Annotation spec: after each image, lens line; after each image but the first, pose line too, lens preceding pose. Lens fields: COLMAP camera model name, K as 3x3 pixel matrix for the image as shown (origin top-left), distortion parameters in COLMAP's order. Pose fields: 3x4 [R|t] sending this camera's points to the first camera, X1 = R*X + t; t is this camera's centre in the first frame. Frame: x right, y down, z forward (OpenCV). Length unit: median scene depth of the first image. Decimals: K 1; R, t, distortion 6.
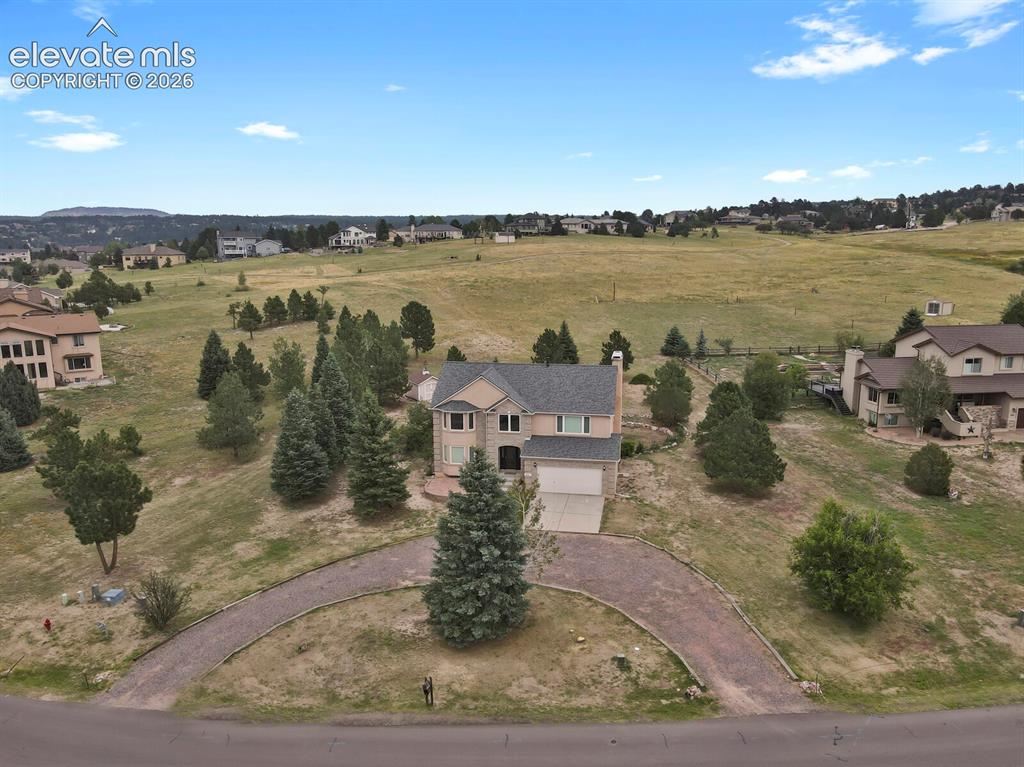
lens RADIAL K [[744.3, 0, 519.6], [0, 744.3, 380.8], [0, 0, 1]] dist [0.010151, 0.003108]
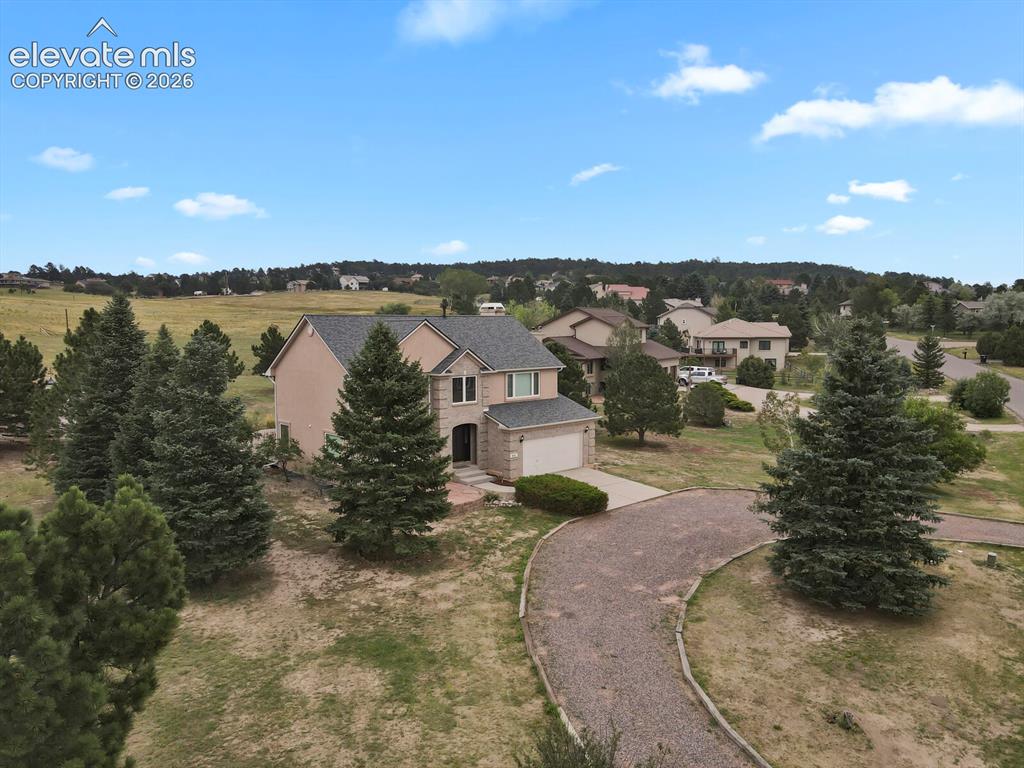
lens RADIAL K [[744.3, 0, 511.8], [0, 744.3, 389.3], [0, 0, 1]] dist [0.010151, 0.003108]
pose [[0.599273, -0.066522, 0.797776, -0.526317], [0.146009, 0.988909, -0.027219, 0.081336], [-0.787117, 0.132794, 0.602339, 0.559204]]
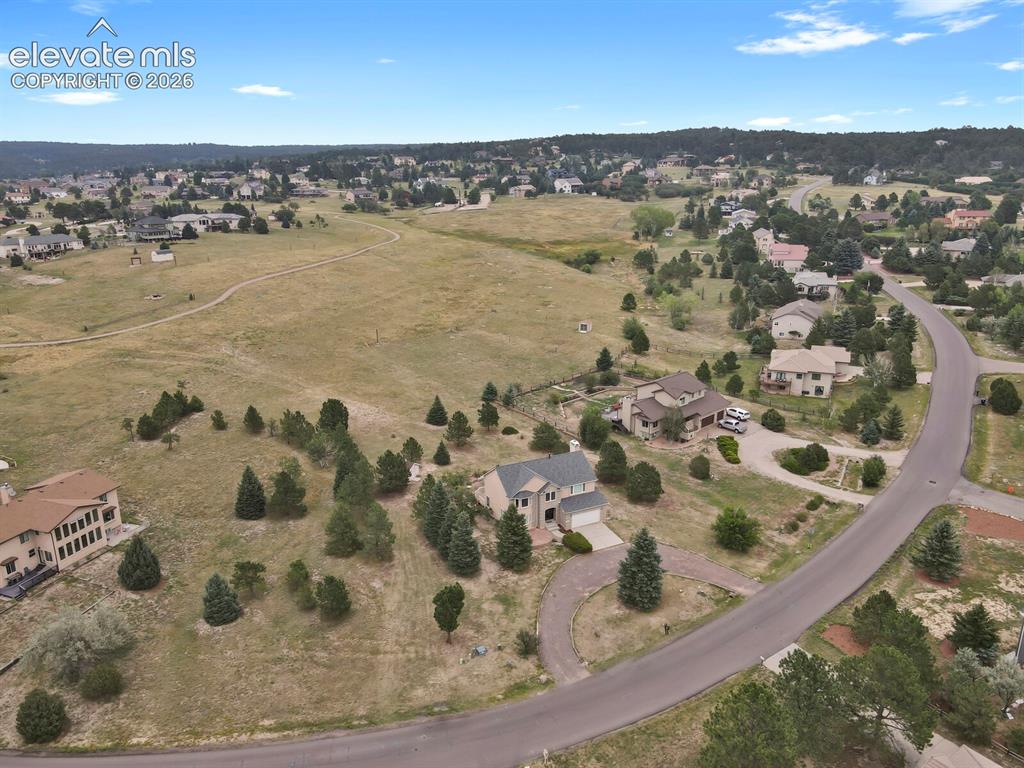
lens RADIAL K [[744.3, 0, 517.3], [0, 744.3, 385.8], [0, 0, 1]] dist [0.010151, 0.003108]
pose [[0.801465, -0.169079, 0.573643, -1.084027], [0.110348, 0.984542, 0.136018, -0.469369], [-0.587773, -0.045714, 0.807733, -0.419803]]
